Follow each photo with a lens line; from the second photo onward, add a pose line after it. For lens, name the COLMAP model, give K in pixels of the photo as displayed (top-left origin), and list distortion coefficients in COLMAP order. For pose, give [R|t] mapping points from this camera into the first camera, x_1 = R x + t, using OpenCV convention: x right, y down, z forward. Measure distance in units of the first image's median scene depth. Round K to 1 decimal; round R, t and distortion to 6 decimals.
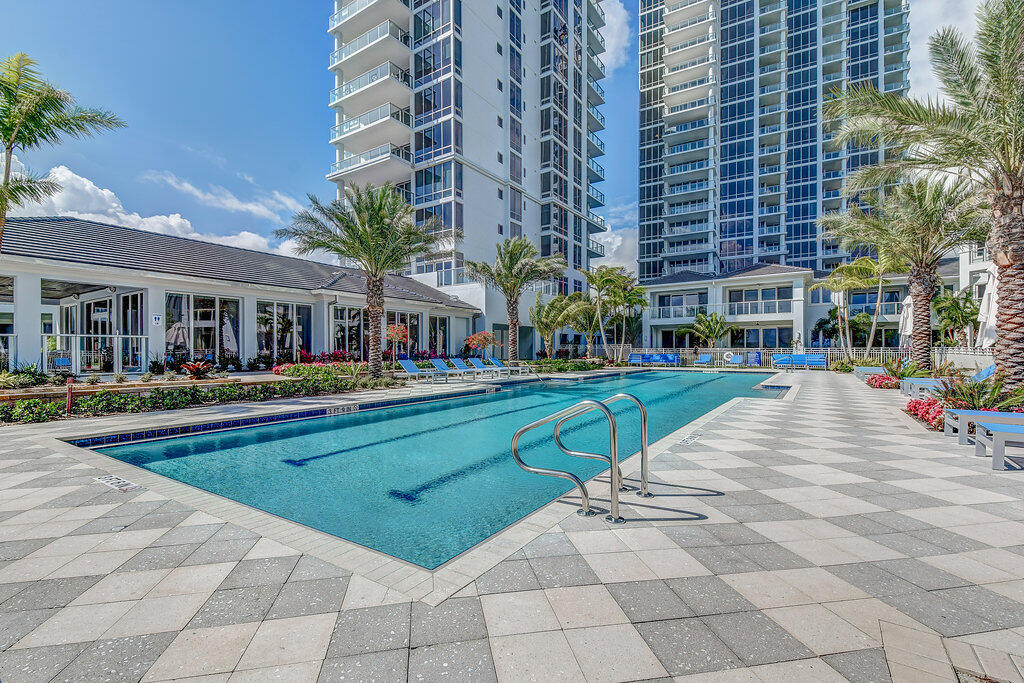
lens RADIAL K [[458.2, 0, 515.3], [0, 458.2, 347.4], [0, 0, 1]] dist [0.022876, -0.007510]
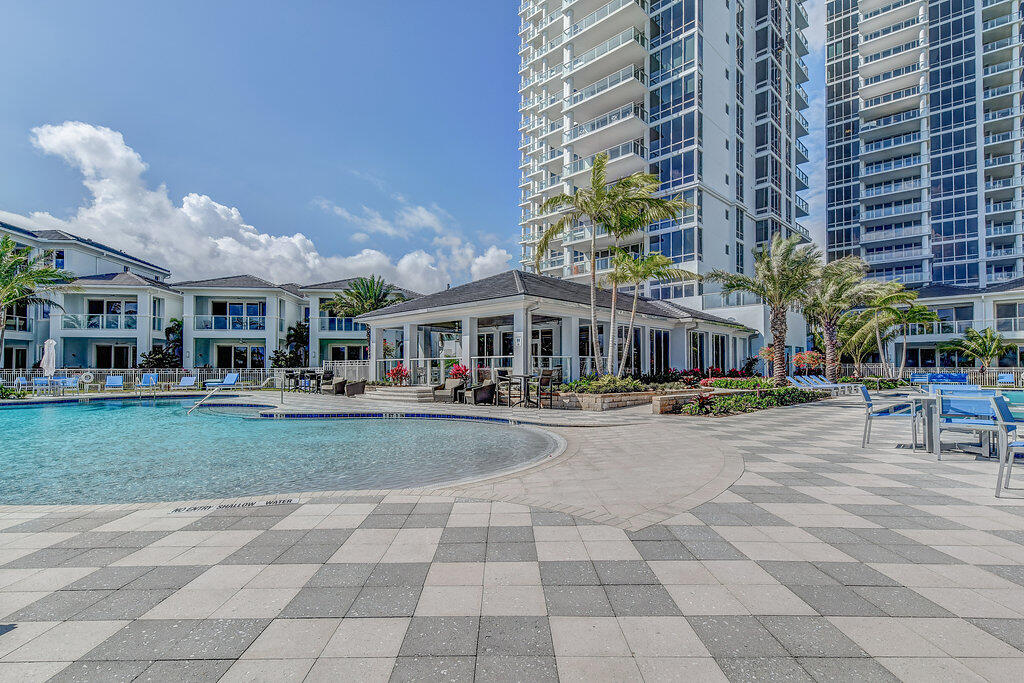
lens RADIAL K [[488.1, 0, 482.5], [0, 488.1, 368.4], [0, 0, 1]] dist [-0.001778, -0.002150]
pose [[0.974808, 0.005411, -0.222979, -0.336406], [-0.002483, 0.999907, 0.013411, -0.004389], [0.223031, -0.012520, 0.974731, -0.196918]]
